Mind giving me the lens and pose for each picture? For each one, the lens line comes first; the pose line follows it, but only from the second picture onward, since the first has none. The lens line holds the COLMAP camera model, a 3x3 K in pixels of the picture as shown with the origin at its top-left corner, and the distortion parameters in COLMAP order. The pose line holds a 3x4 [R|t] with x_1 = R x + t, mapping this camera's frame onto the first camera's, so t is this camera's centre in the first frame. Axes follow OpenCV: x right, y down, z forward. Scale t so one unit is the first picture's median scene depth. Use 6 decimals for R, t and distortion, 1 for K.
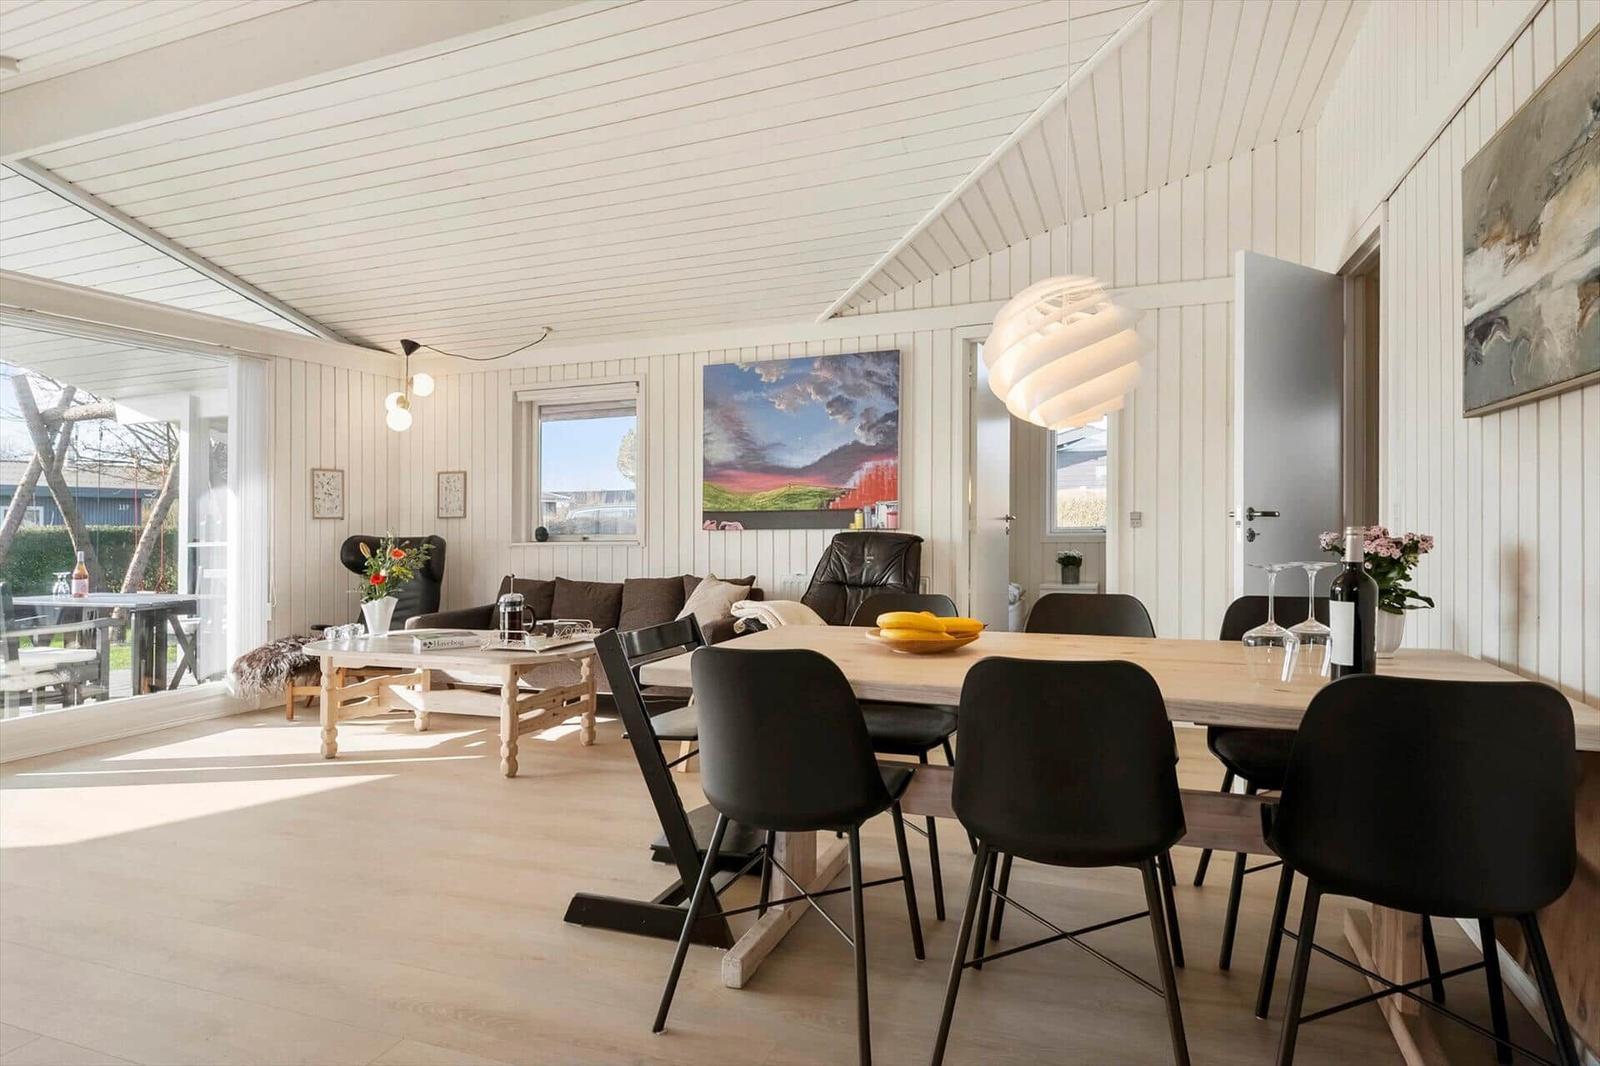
lens RADIAL K [[889.5, 0, 793.1], [0, 889.5, 529.6], [0, 0, 1]] dist [0.045410, -0.006223]
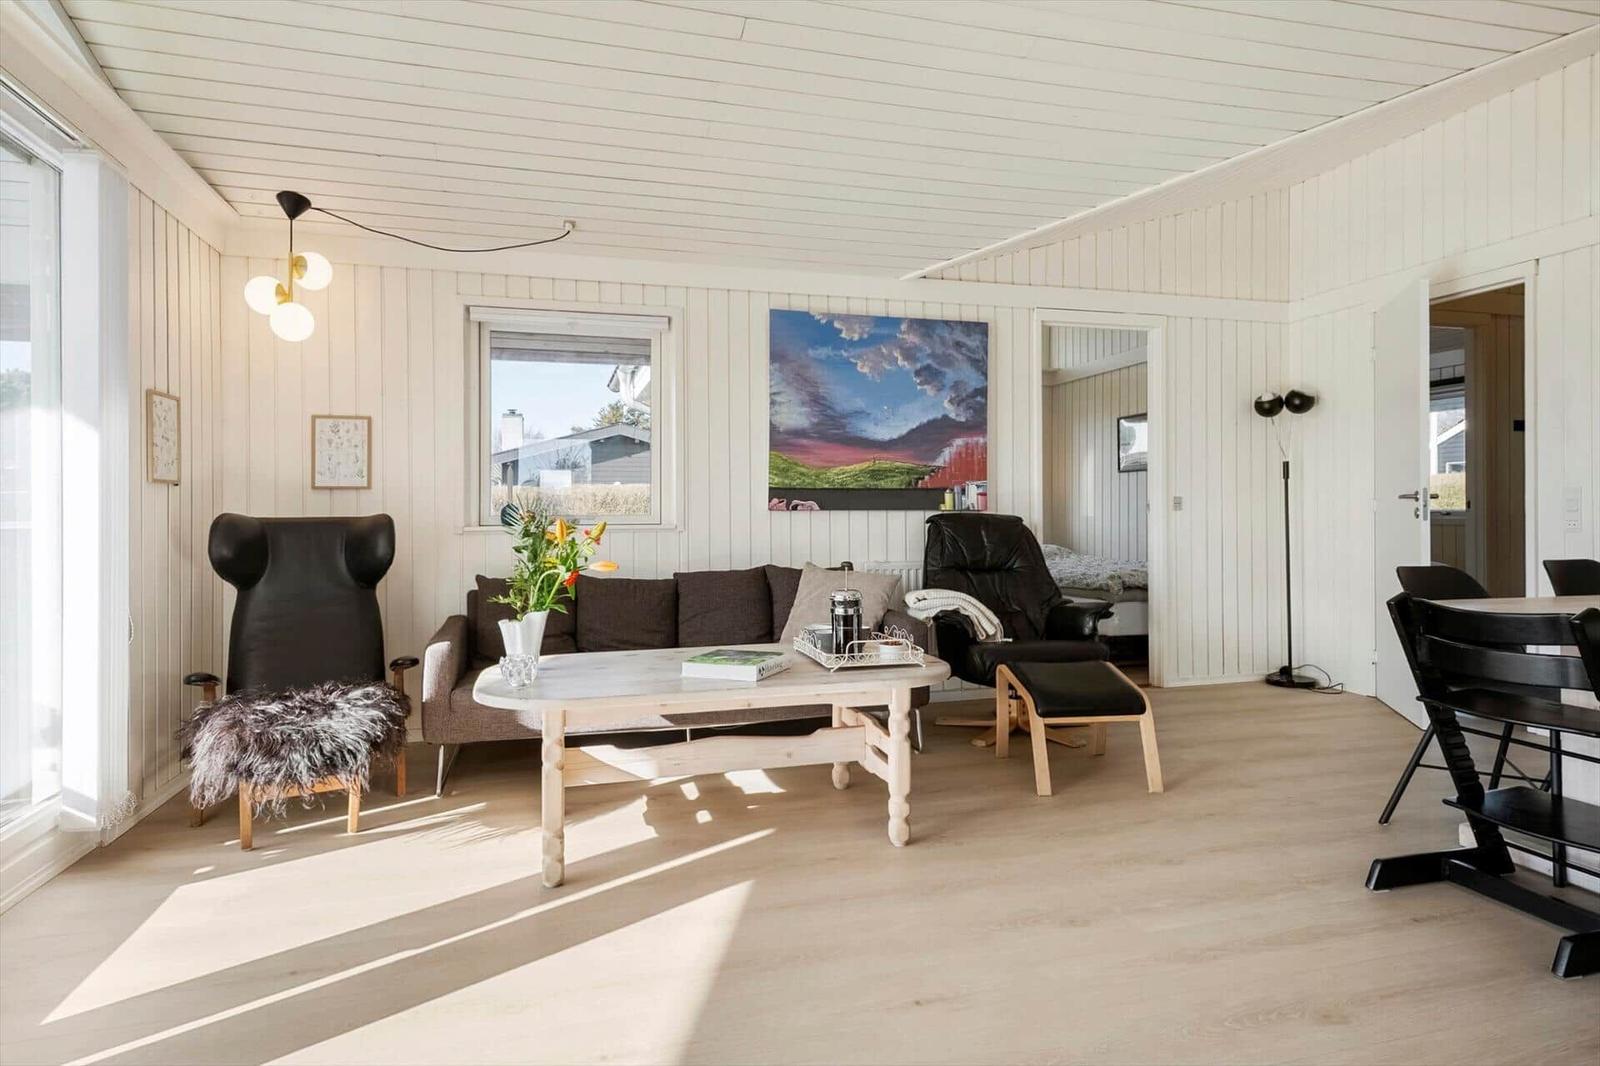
lens RADIAL K [[889.5, 0, 802.7], [0, 889.5, 521.7], [0, 0, 1]] dist [0.045410, -0.006223]
pose [[0.791100, -0.000504, 0.611687, -0.600489], [-0.001688, 0.999994, 0.003008, 0.008734], [-0.611685, -0.003412, 0.791094, 0.348025]]
